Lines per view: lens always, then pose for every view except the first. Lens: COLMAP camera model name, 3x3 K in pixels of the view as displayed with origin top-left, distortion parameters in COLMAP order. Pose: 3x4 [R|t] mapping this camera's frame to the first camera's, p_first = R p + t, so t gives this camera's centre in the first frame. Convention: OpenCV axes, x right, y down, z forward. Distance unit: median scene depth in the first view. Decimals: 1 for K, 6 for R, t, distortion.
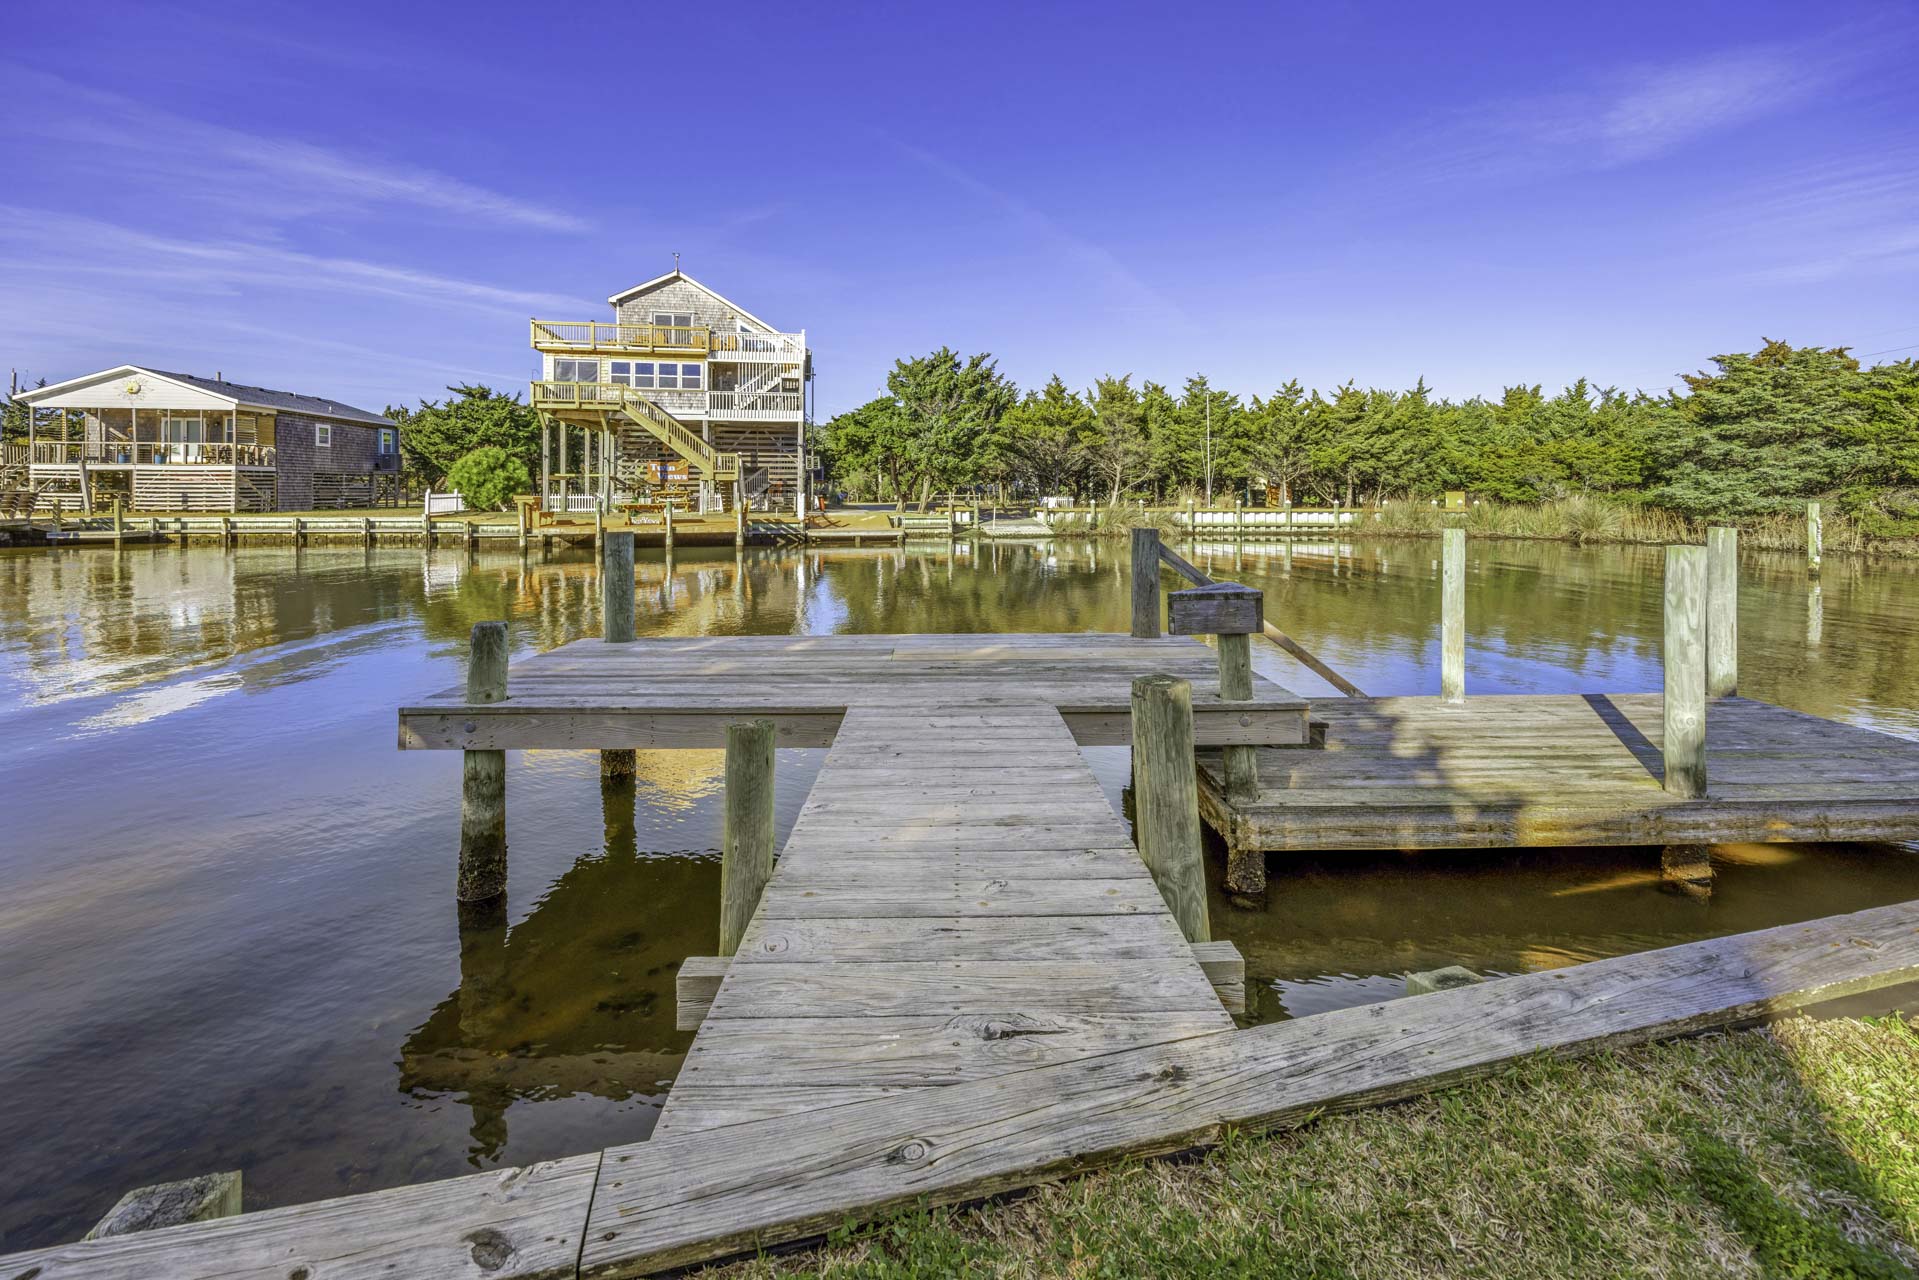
lens RADIAL K [[779.2, 0, 965.6], [0, 779.2, 492.3], [0, 0, 1]] dist [-0.000346, 0.000140]
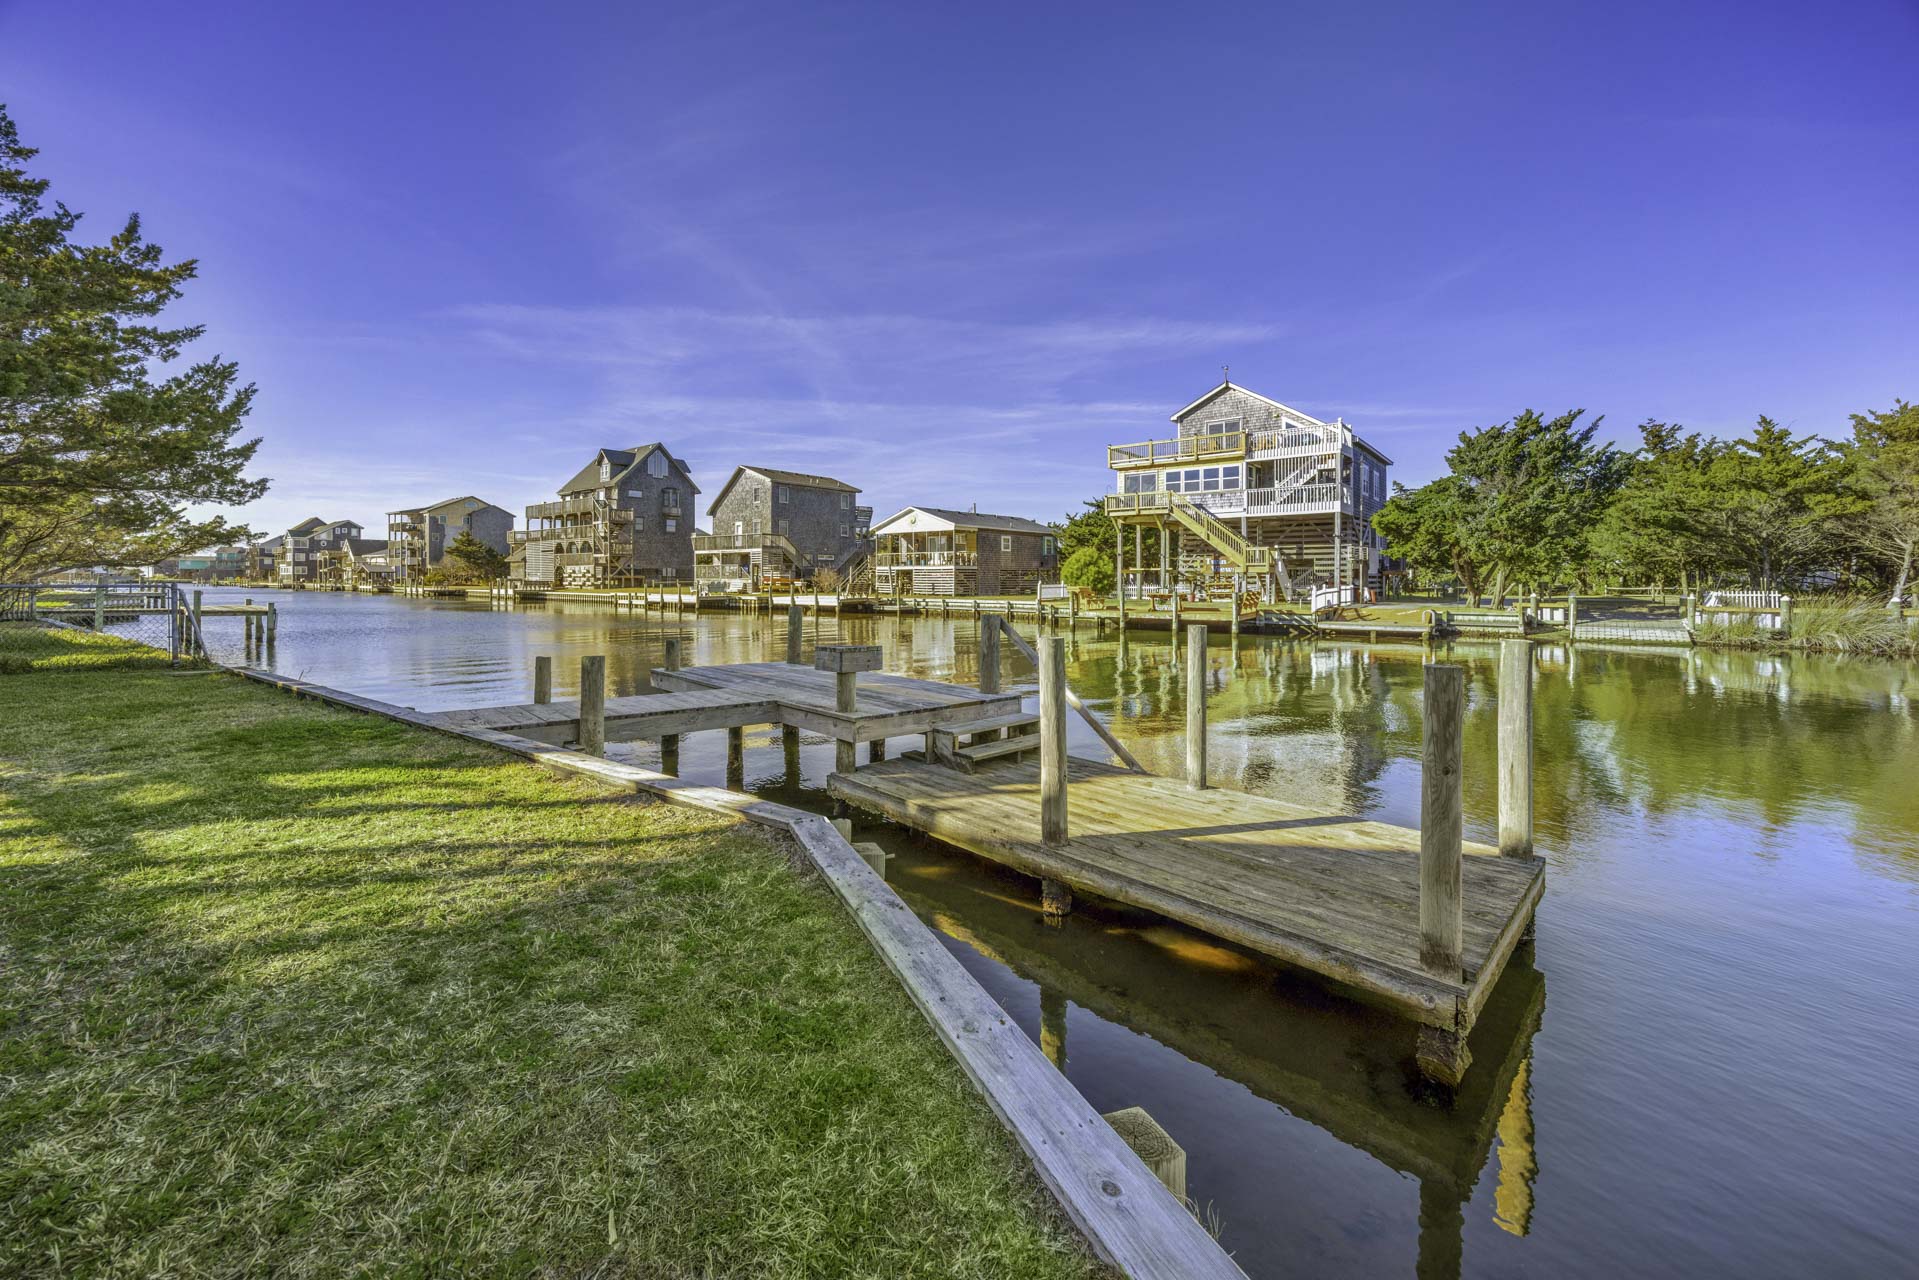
lens RADIAL K [[761.6, 0, 950.5], [0, 761.6, 560.7], [0, 0, 1]] dist [-0.003069, 0.000222]
pose [[0.650450, -0.020769, -0.759265, 0.200740], [-0.001336, 0.999593, -0.028487, -0.001390], [0.759548, 0.019544, 0.650157, 0.009894]]
